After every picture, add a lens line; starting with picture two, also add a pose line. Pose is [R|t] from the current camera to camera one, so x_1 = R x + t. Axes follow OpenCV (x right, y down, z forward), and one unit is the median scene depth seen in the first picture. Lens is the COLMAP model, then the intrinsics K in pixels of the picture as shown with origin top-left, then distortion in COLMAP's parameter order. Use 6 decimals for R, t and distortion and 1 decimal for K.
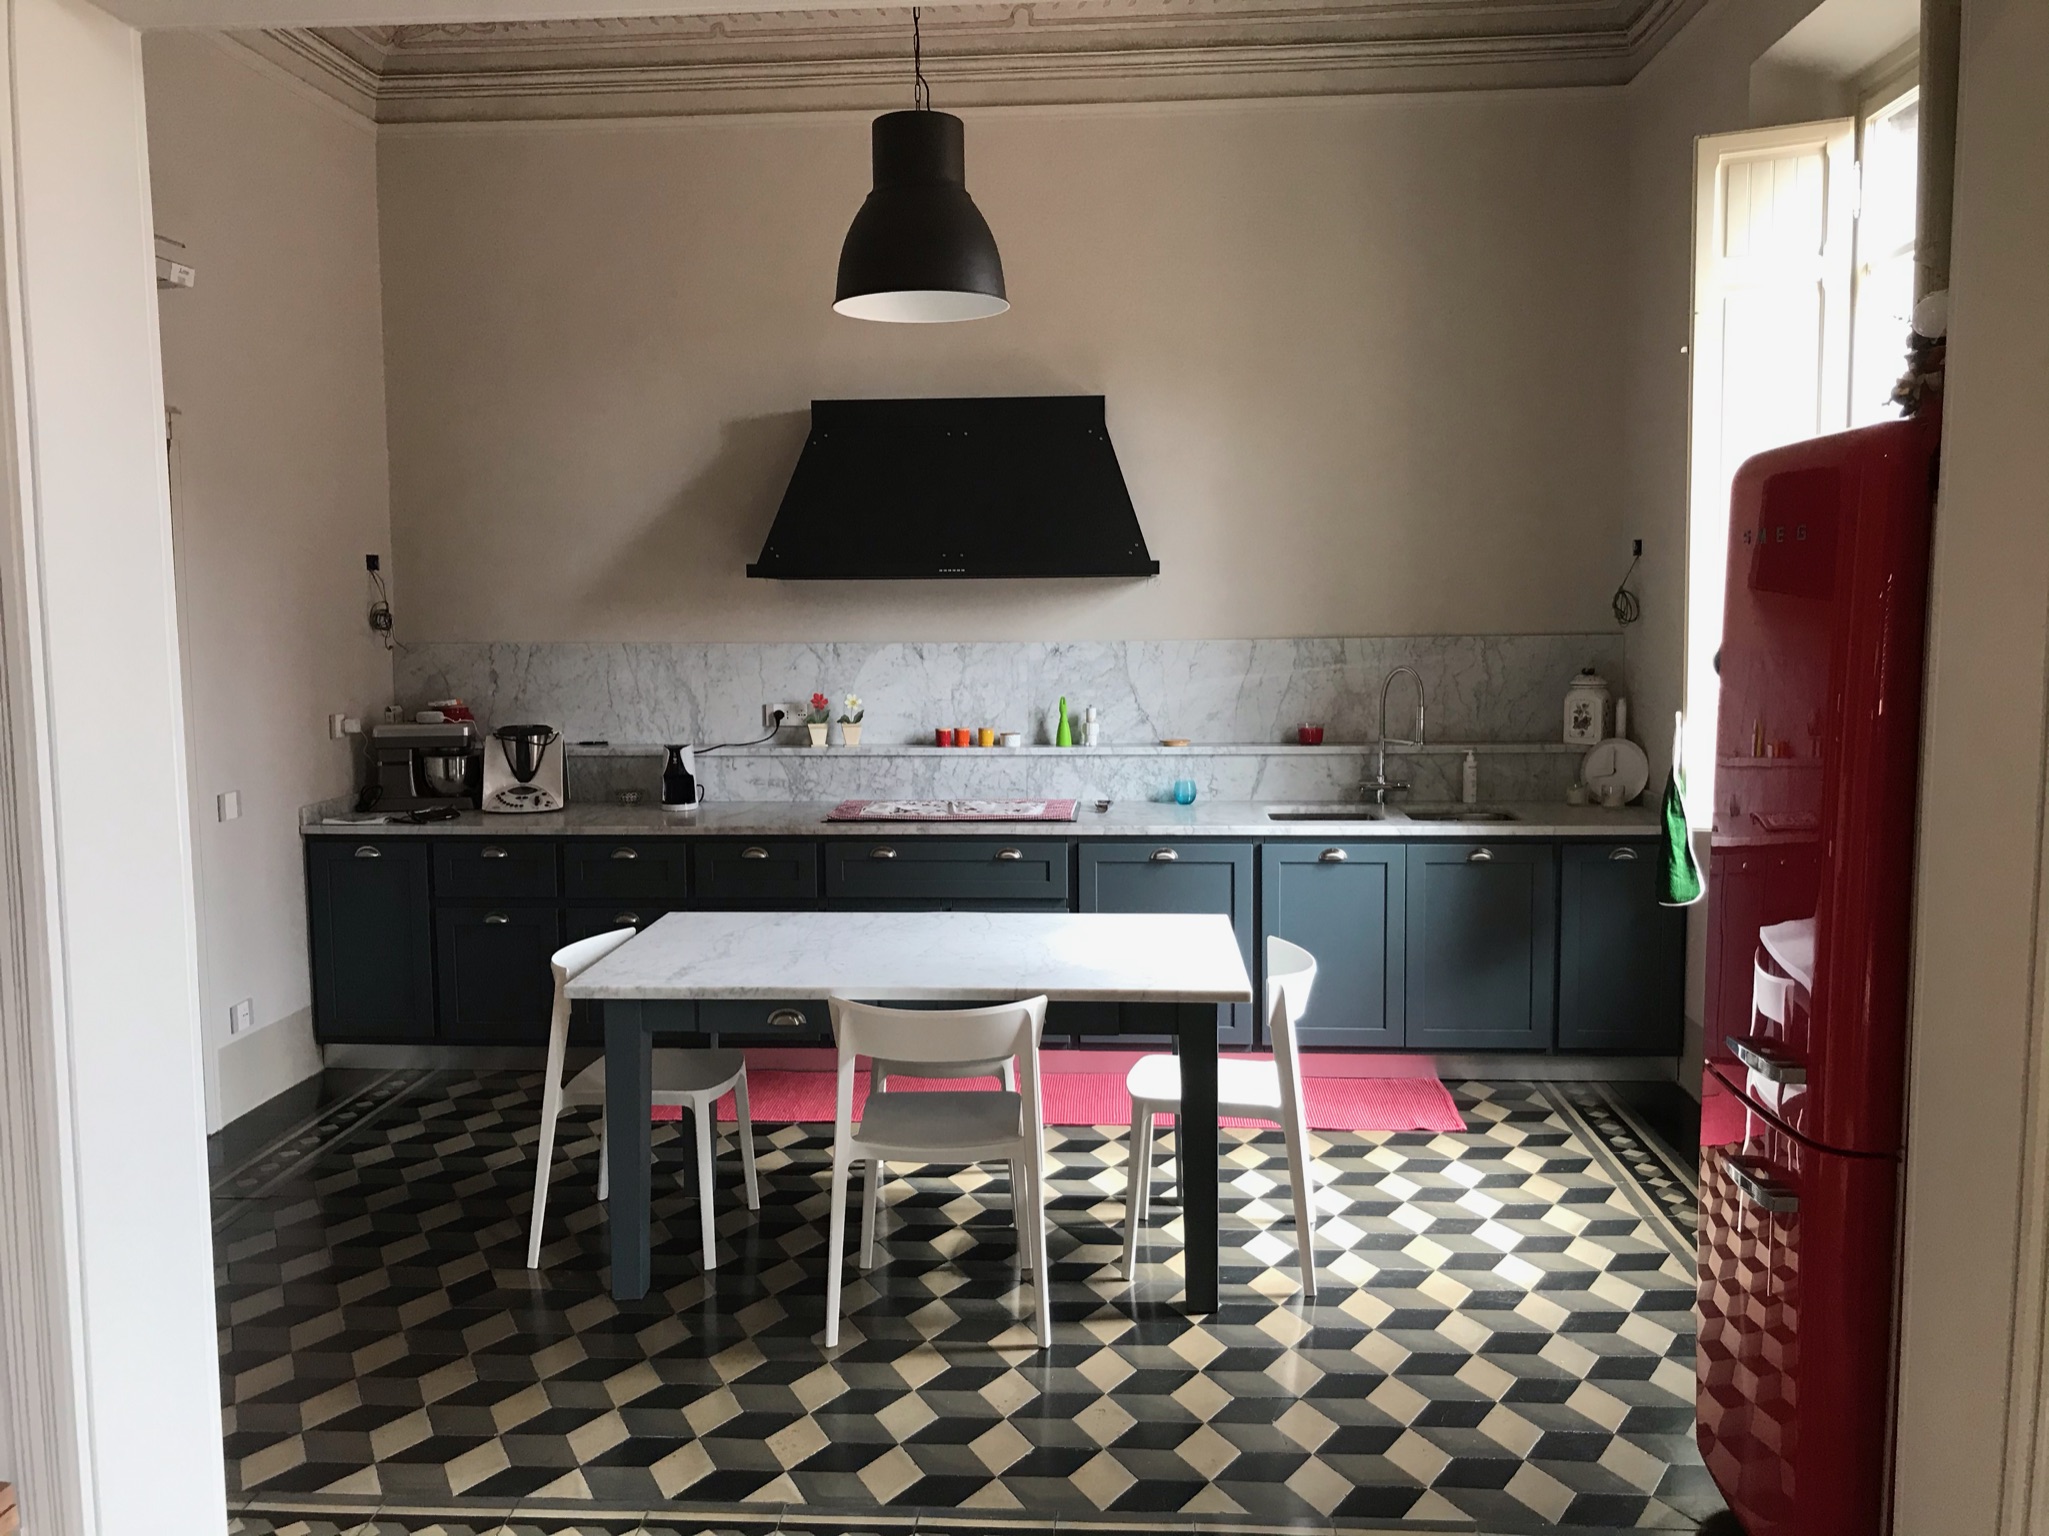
lens RADIAL K [[1658.4, 0, 1029.0], [0, 1658.4, 752.7], [0, 0, 1]] dist [0.015533, -0.015518]
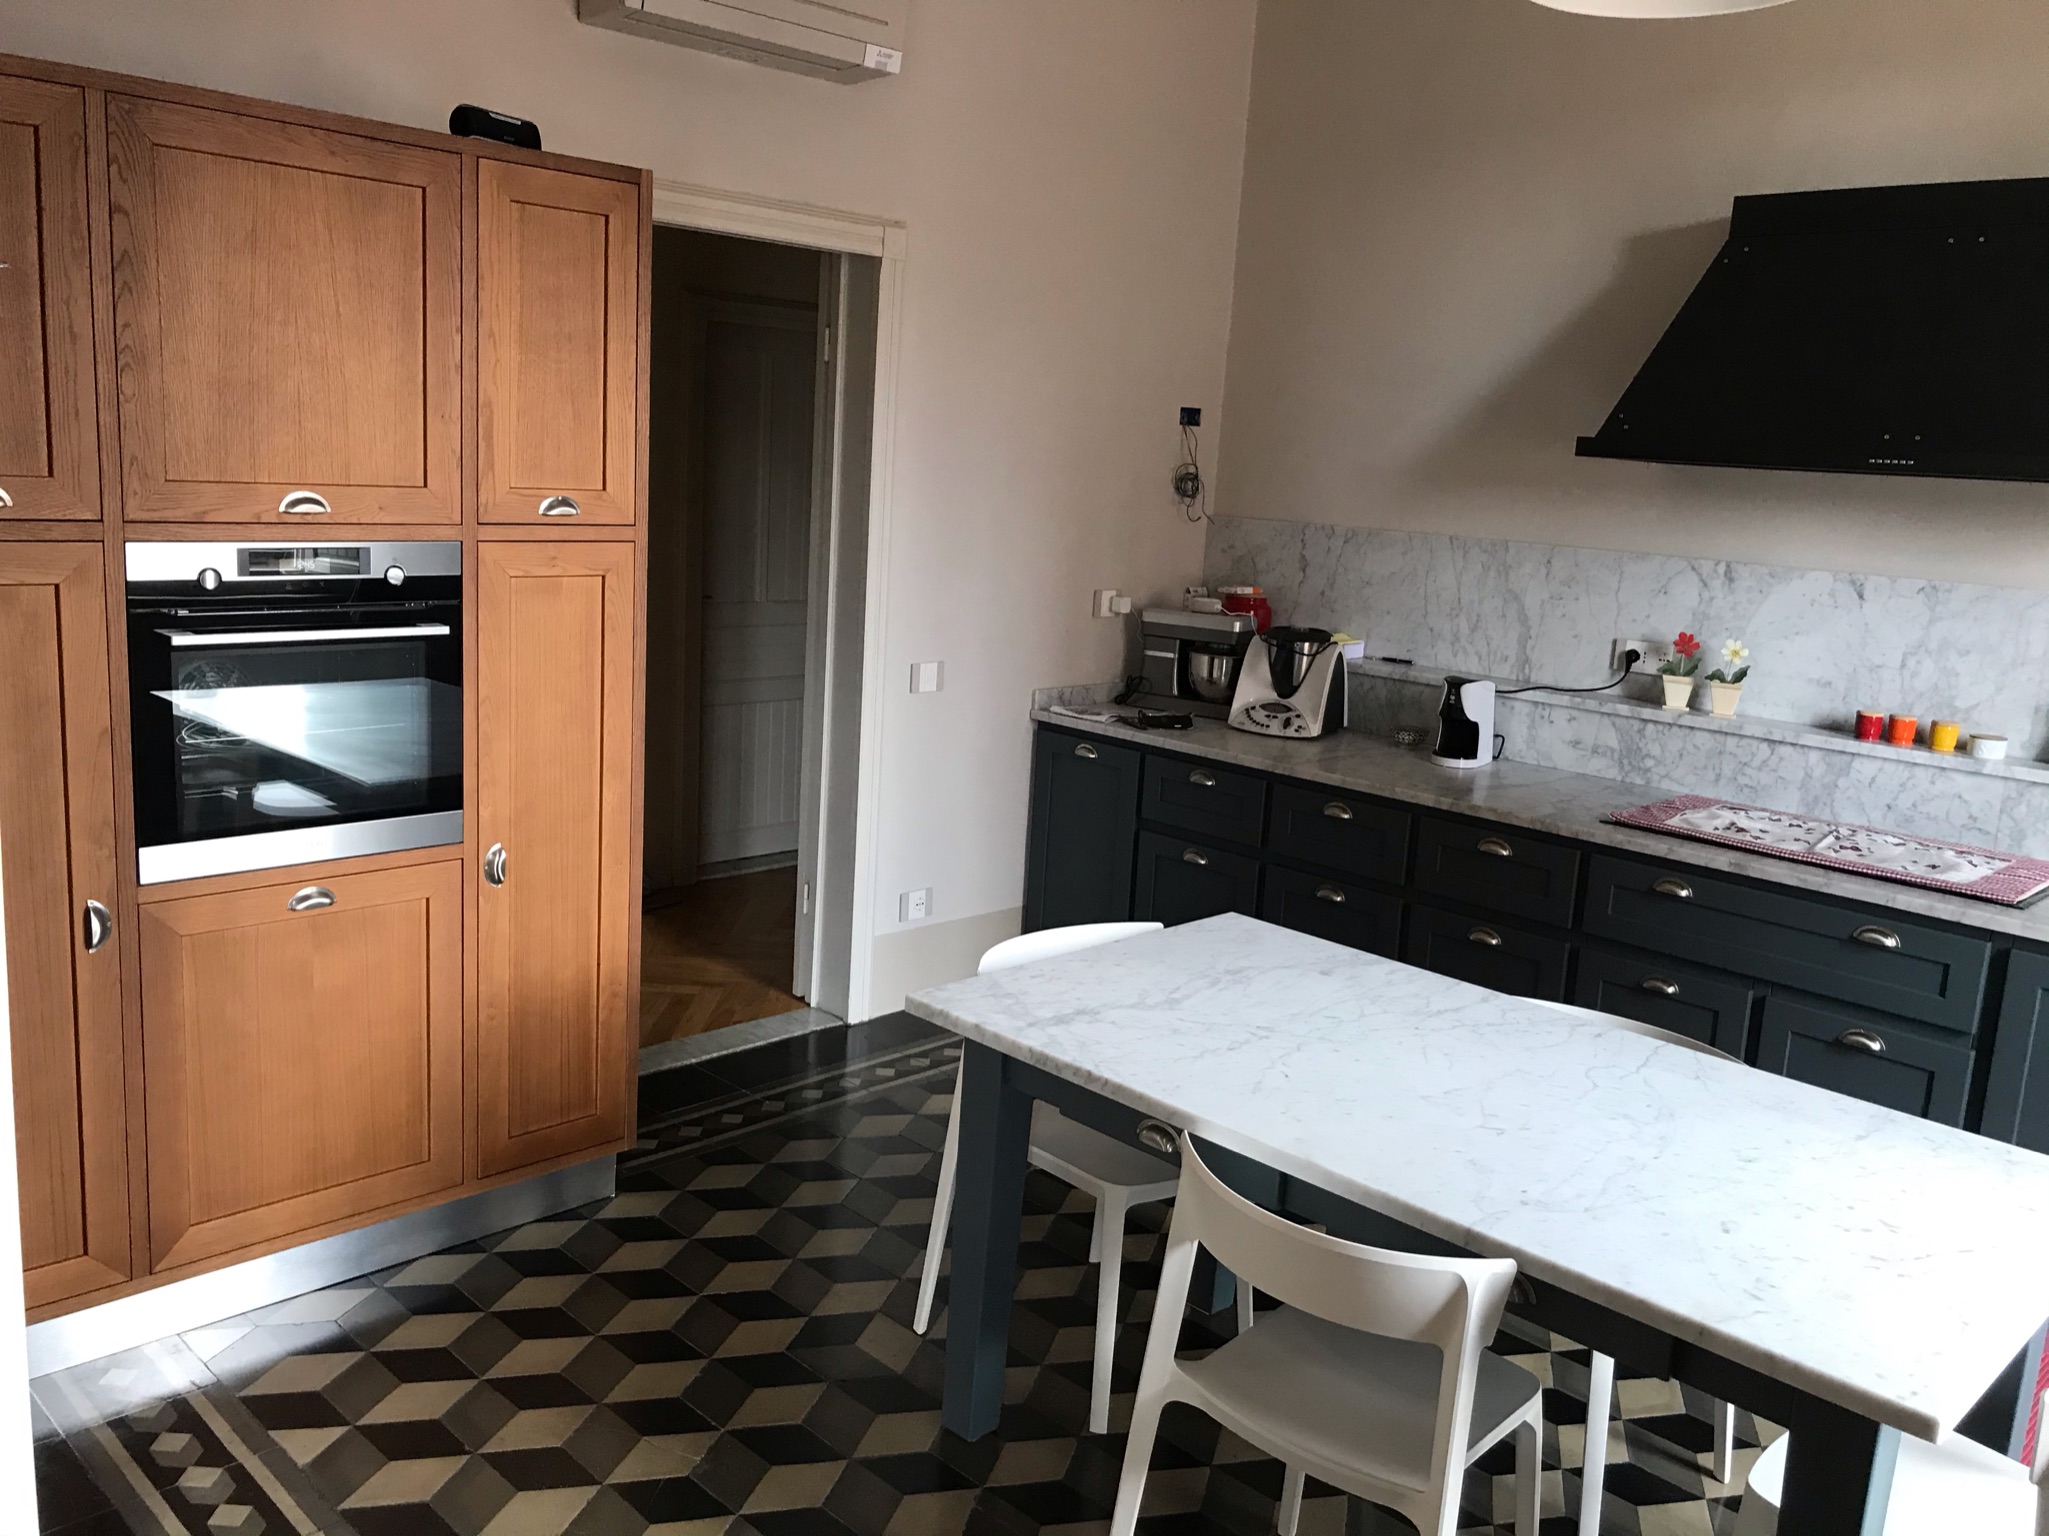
lens RADIAL K [[1658.4, 0, 1005.2], [0, 1658.4, 757.9], [0, 0, 1]] dist [0.015533, -0.015518]
pose [[0.739159, 0.172563, -0.651050, 0.122583], [-0.126142, 0.984986, 0.117861, -0.030688], [0.661613, -0.004994, 0.749829, 0.301027]]
